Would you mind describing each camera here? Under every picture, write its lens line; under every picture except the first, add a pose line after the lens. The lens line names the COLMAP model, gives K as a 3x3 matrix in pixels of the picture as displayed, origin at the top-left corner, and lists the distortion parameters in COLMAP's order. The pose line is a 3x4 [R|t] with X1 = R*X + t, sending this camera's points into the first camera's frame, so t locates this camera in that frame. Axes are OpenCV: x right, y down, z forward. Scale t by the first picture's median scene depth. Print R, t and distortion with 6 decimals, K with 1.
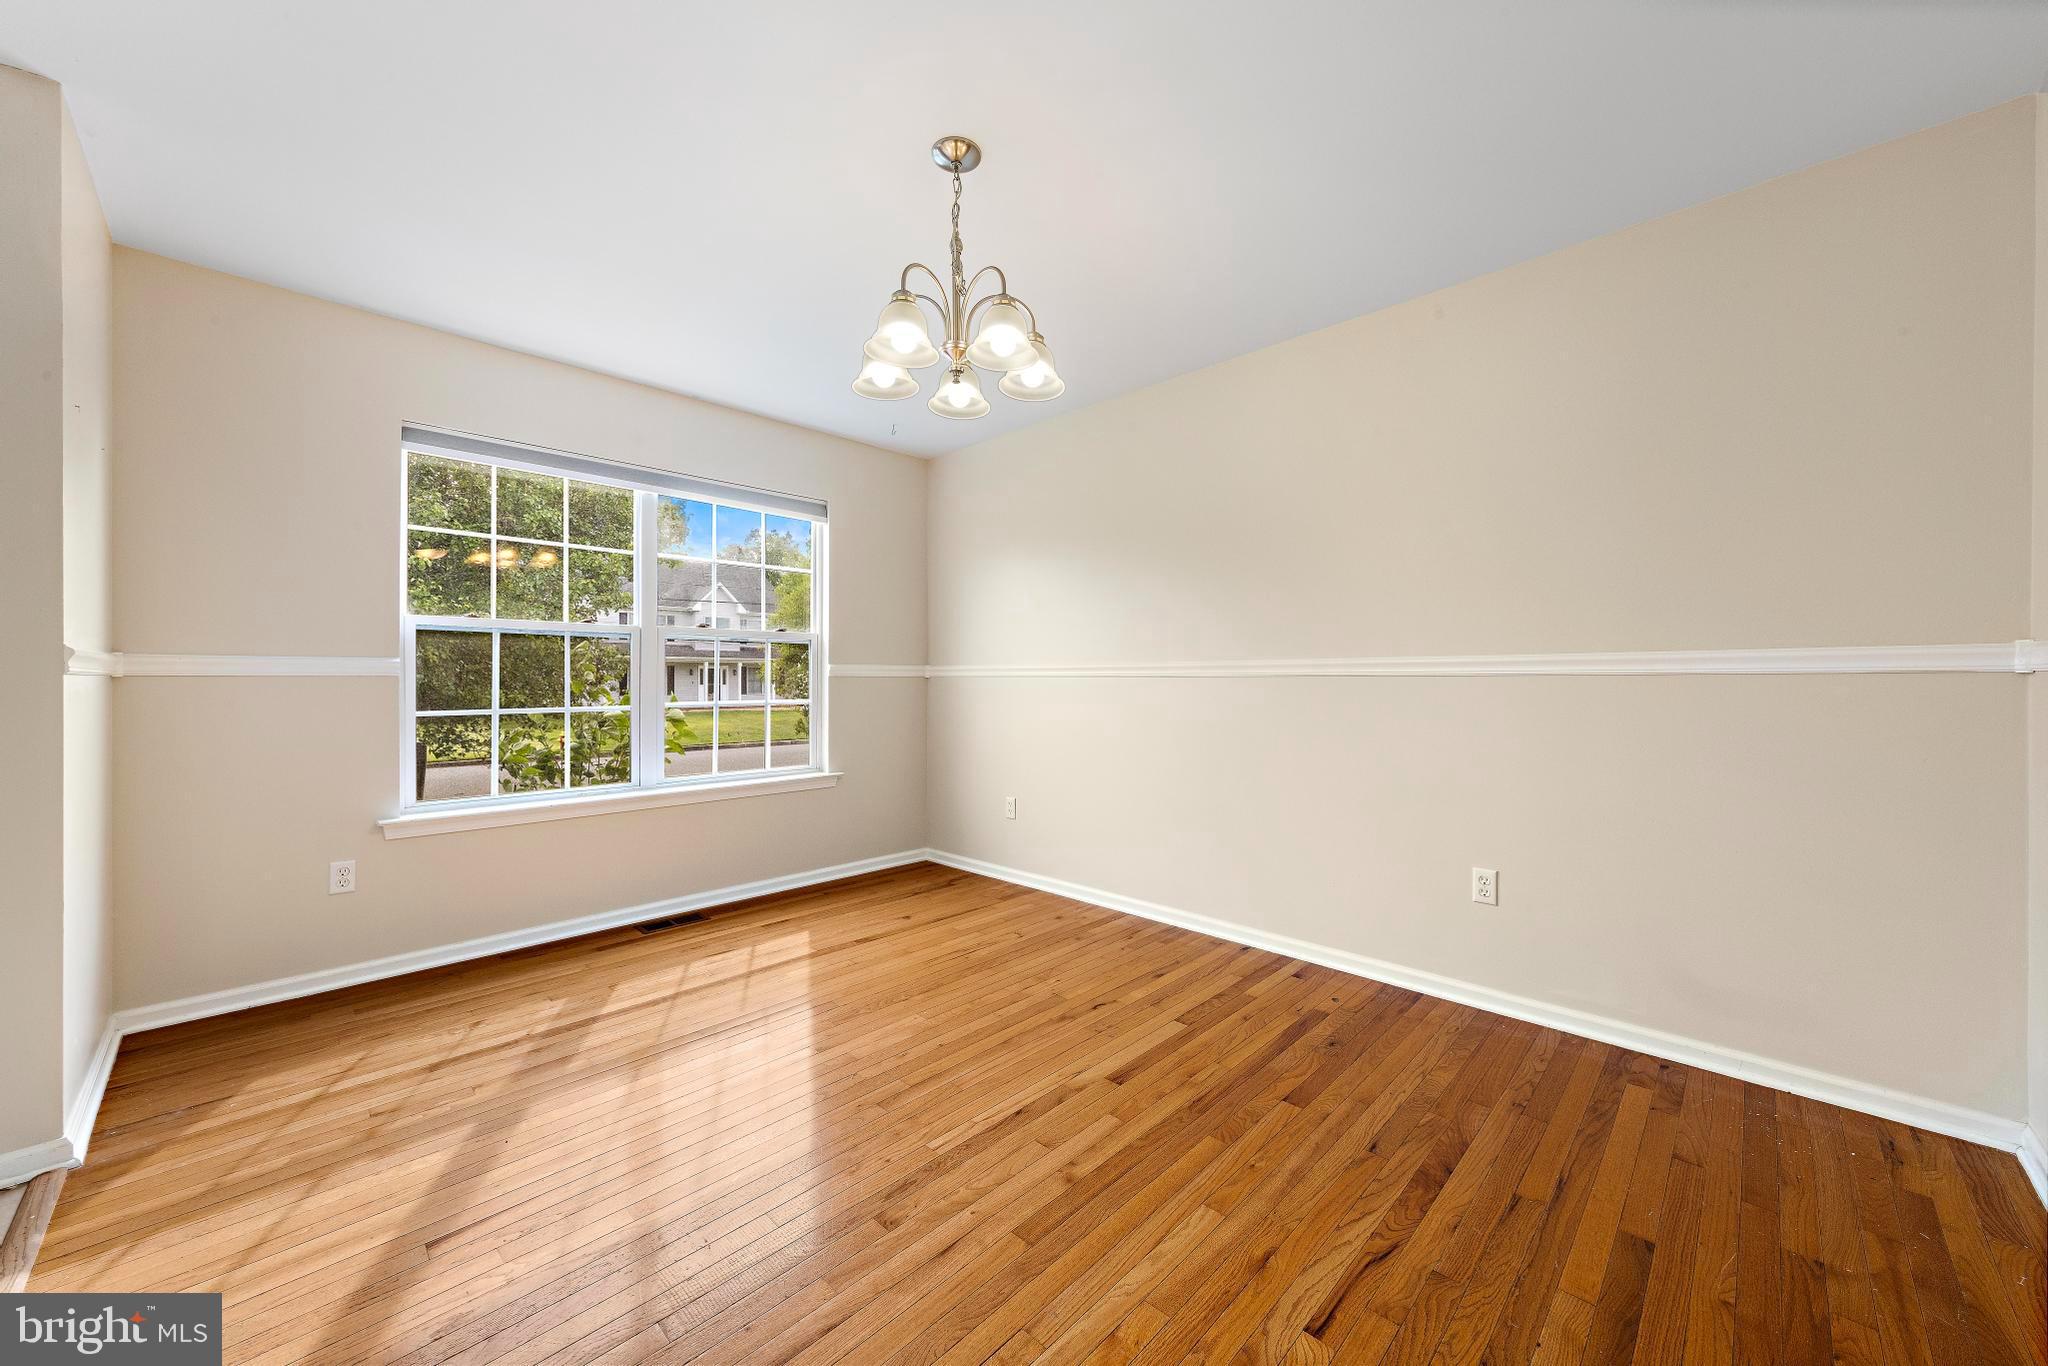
lens RADIAL K [[751.6, 0, 1033.9], [0, 751.6, 682.8], [0, 0, 1]] dist [0.003184, 0.000158]
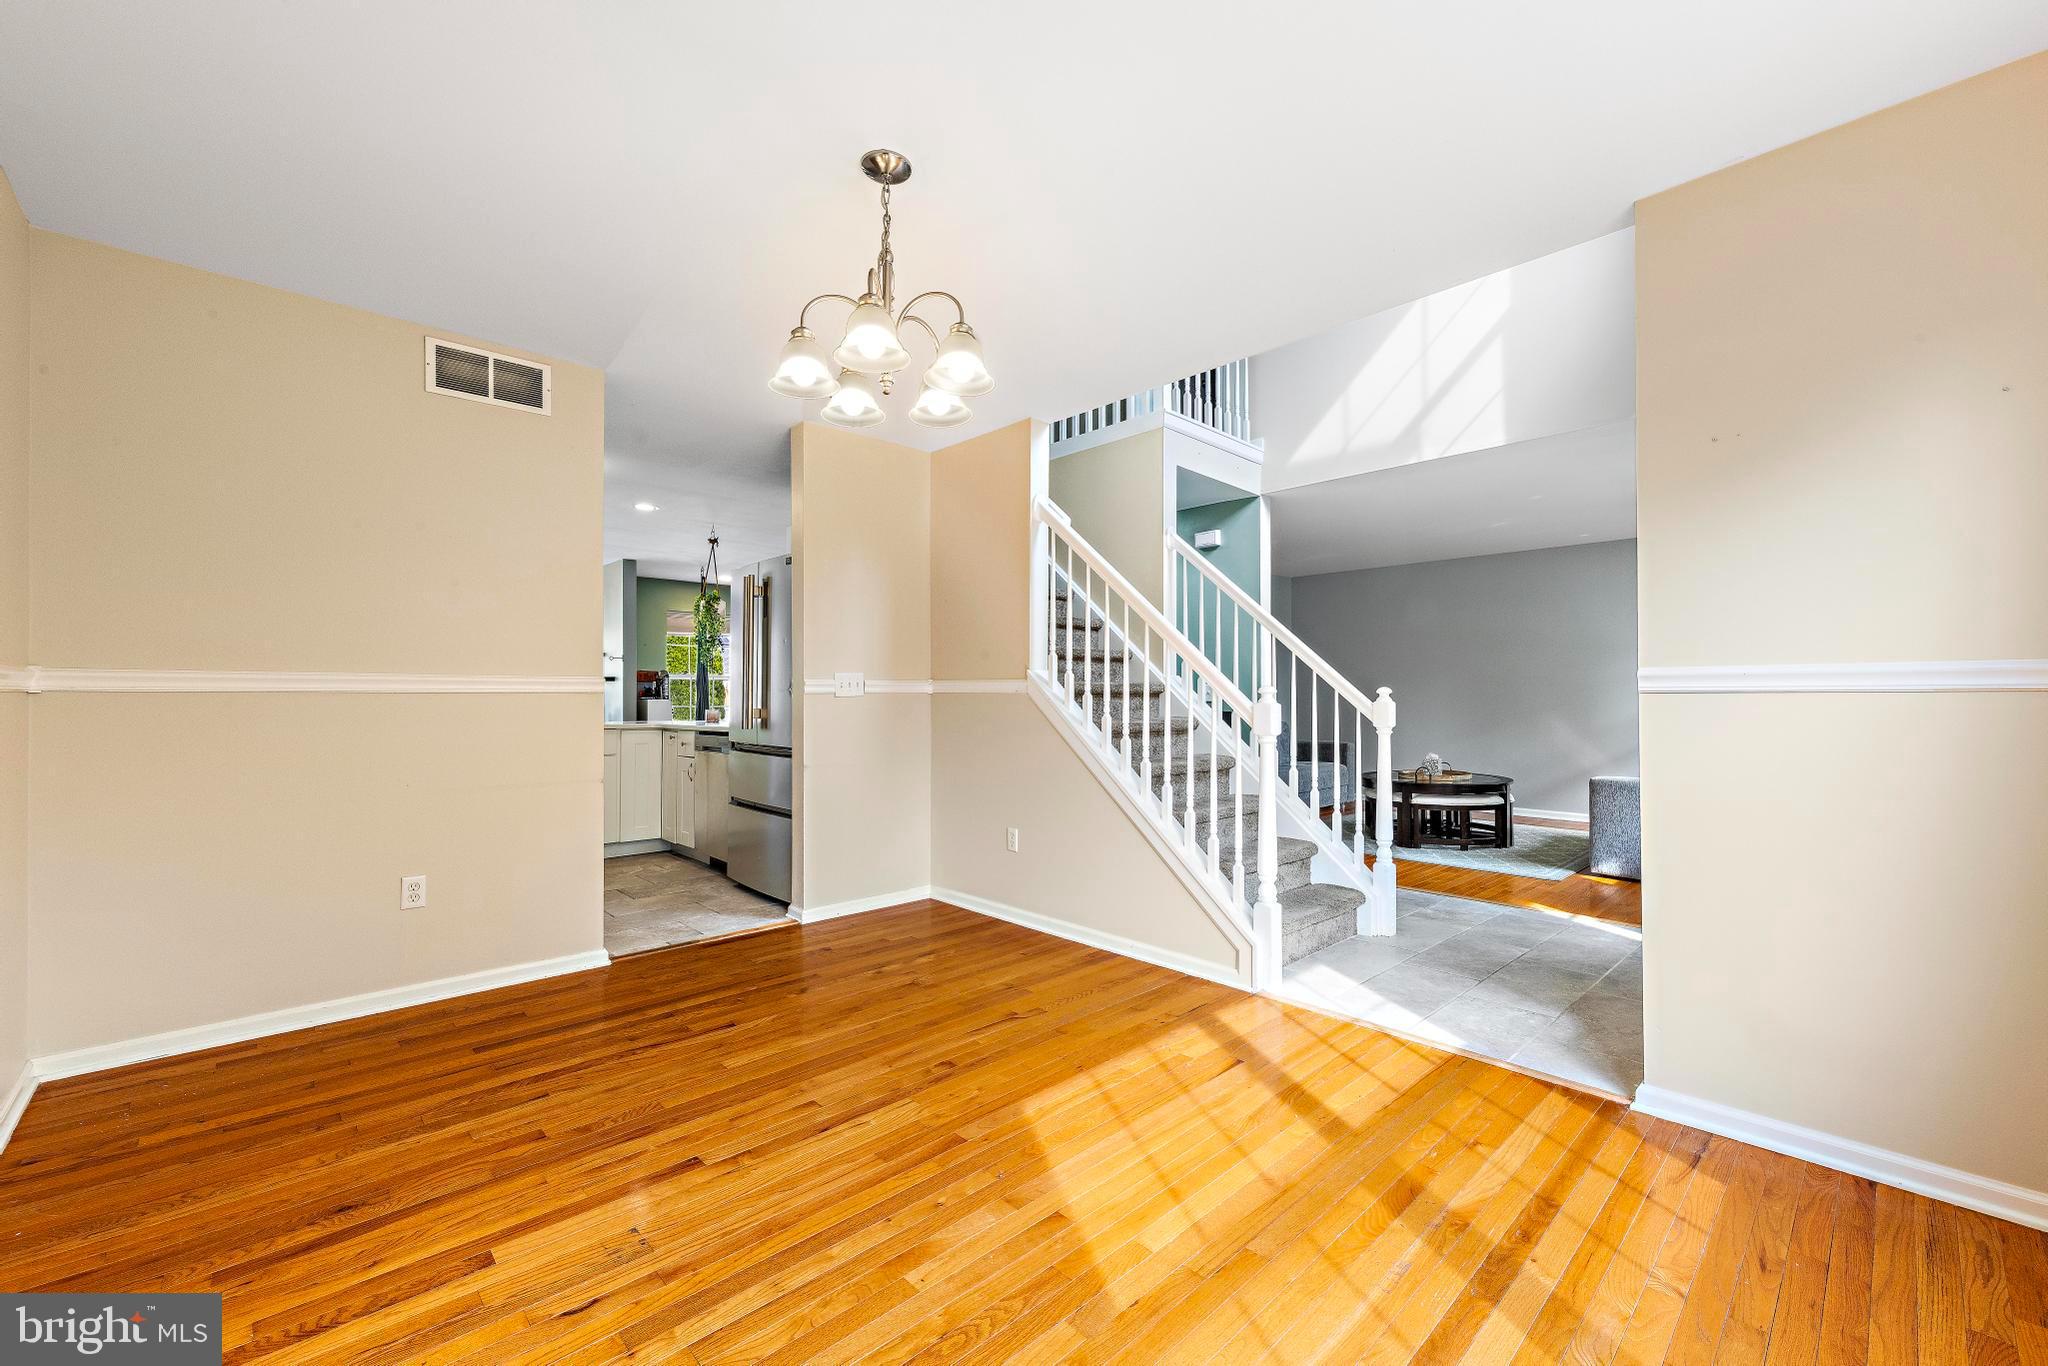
lens RADIAL K [[833.1, 0, 1034.8], [0, 833.1, 698.2], [0, 0, 1]] dist [0.016627, 0.000189]
pose [[-0.998798, -0.000180, 0.049011, -0.251529], [-0.000020, 0.999995, 0.003263, -0.004181], [-0.049011, 0.003258, -0.998793, 1.500412]]
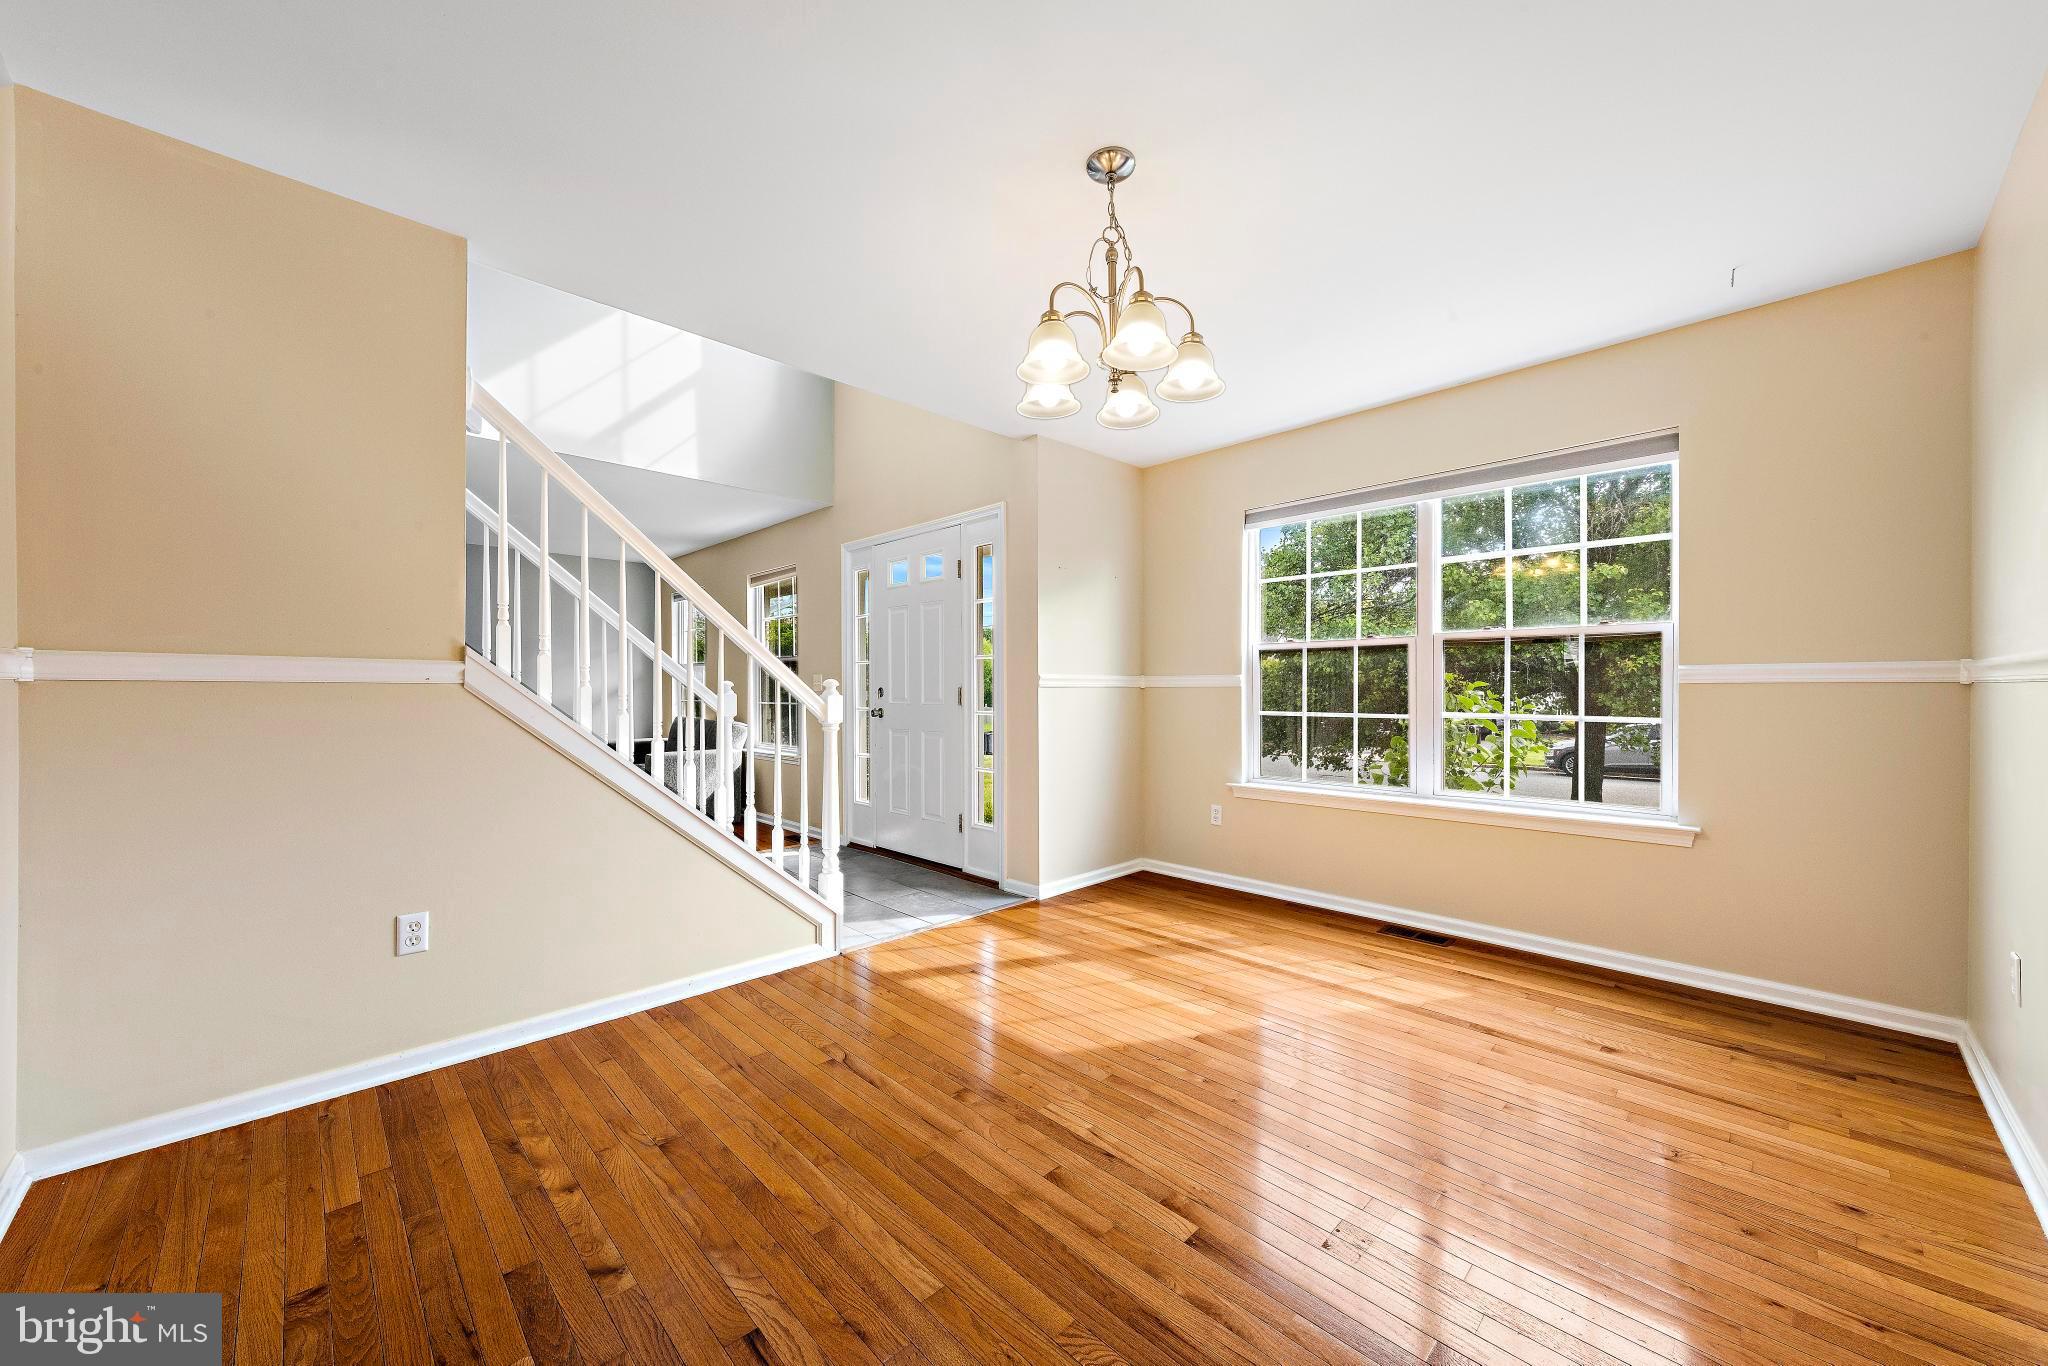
lens RADIAL K [[751.6, 0, 1038.8], [0, 751.6, 688.5], [0, 0, 1]] dist [0.003184, 0.000158]
pose [[-0.023547, 0.000413, -0.999723, 0.654019], [-0.002100, 0.999998, 0.000462, -0.004863], [0.999721, 0.002111, -0.023546, 0.669613]]
